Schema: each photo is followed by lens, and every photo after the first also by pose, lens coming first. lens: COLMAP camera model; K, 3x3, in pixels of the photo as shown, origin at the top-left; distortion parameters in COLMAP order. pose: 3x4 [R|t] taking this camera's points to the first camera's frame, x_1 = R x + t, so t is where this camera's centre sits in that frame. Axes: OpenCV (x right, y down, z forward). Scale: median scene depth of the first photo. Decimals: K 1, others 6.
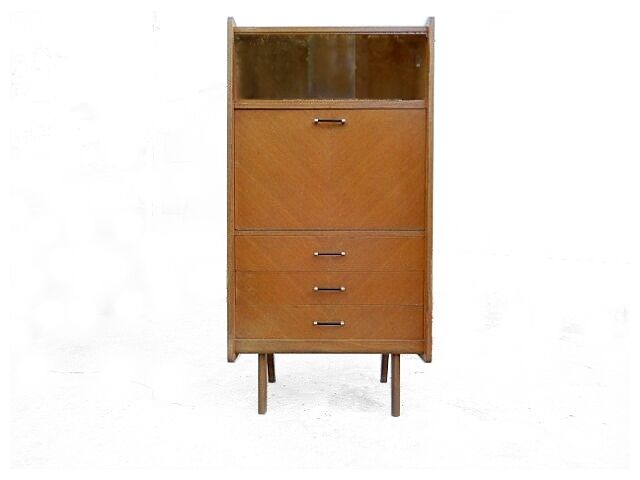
lens RADIAL K [[478.6, 0, 319.2], [0, 478.6, 236.7], [0, 0, 1]] dist [0.022432, -0.007469]
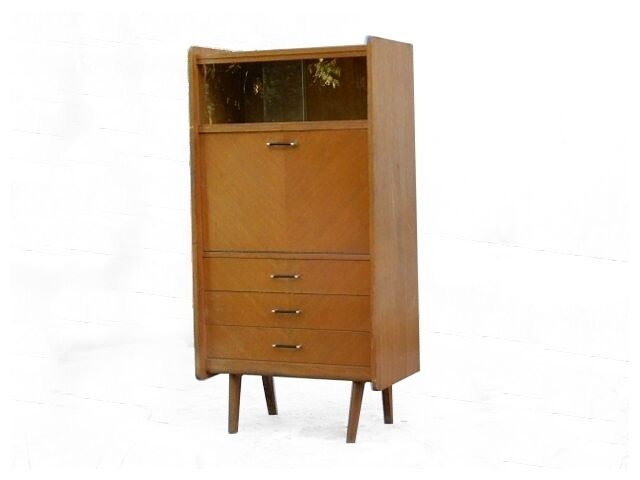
lens RADIAL K [[1340.2, 0, 320.9], [0, 1340.2, 241.0], [0, 0, 1]] dist [0.093661, 0.000000]
pose [[0.910637, 0.007882, -0.413133, 1.231305], [0.013300, 0.998741, 0.048371, -0.170647], [0.412994, -0.049543, 0.909385, -1.490233]]
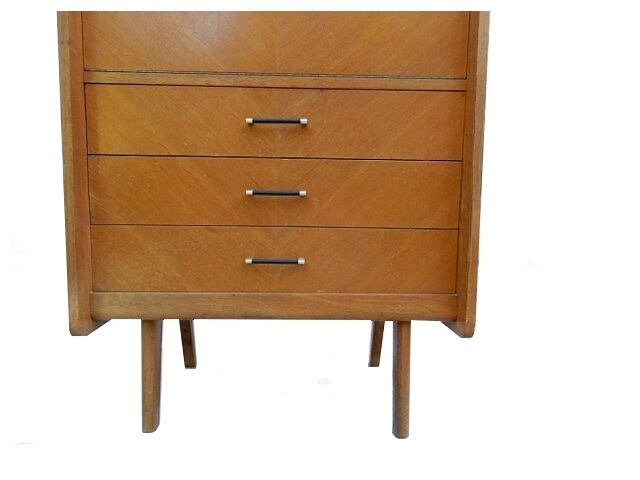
lens RADIAL K [[478.6, 0, 315.8], [0, 478.6, 240.8], [0, 0, 1]] dist [0.022432, -0.007469]
pose [[0.999442, 0.007977, 0.032421, 0.046447], [-0.010462, 0.996957, 0.077245, 0.118680], [-0.031706, -0.077541, 0.996485, 0.490860]]
